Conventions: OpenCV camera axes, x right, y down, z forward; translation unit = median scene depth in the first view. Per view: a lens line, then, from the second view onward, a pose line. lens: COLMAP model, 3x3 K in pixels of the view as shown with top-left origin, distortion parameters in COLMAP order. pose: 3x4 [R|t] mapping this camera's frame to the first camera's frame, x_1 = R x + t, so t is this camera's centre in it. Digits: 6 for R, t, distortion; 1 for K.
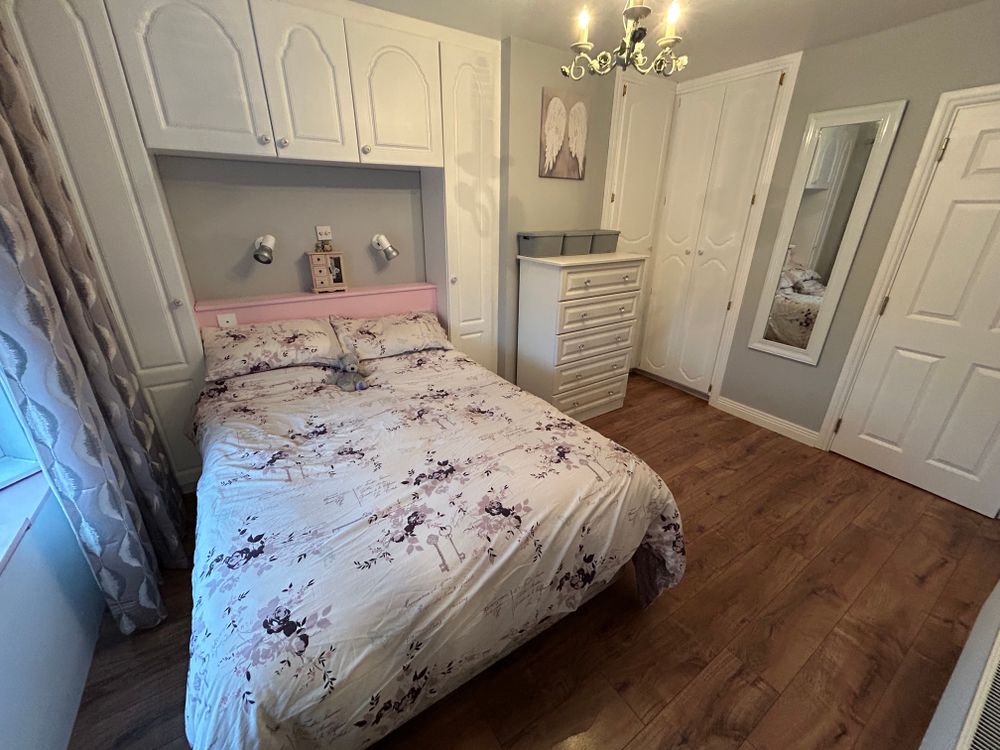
lens RADIAL K [[402.5, 0, 500.7], [0, 402.5, 376.3], [0, 0, 1]] dist [0.000399, 0.000725]
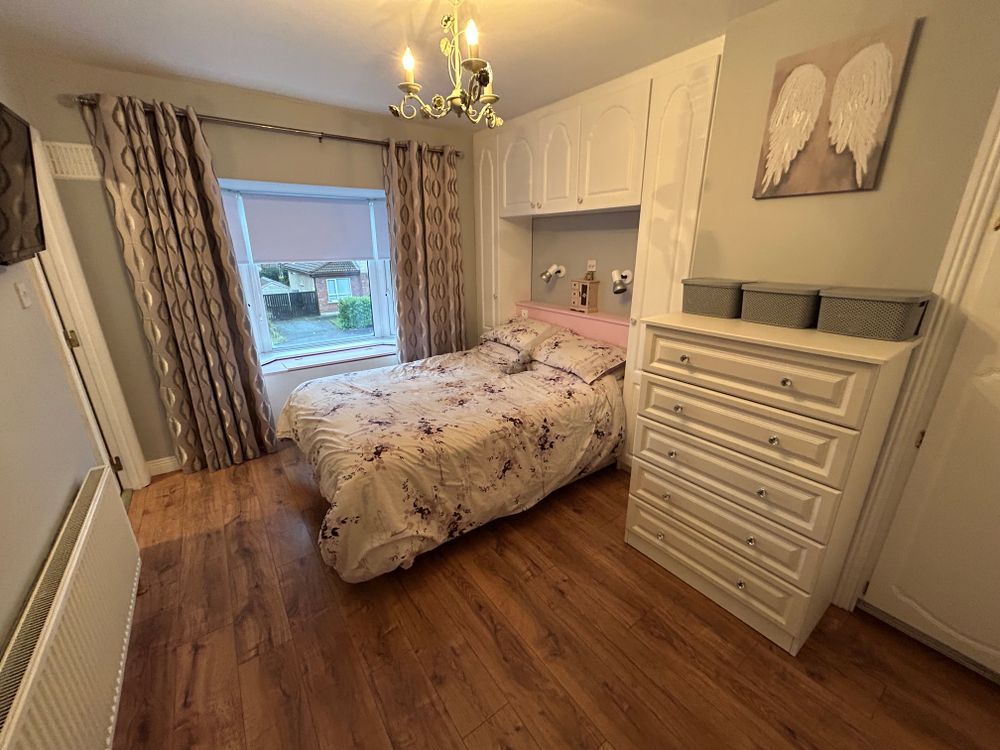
lens RADIAL K [[402.5, 0, 500.7], [0, 402.5, 376.3], [0, 0, 1]] dist [0.000399, 0.000725]
pose [[0.043253, 0.305074, -0.951346, 0.907882], [-0.379228, 0.885983, 0.266872, -0.298313], [0.924292, 0.349233, 0.154014, 0.714150]]
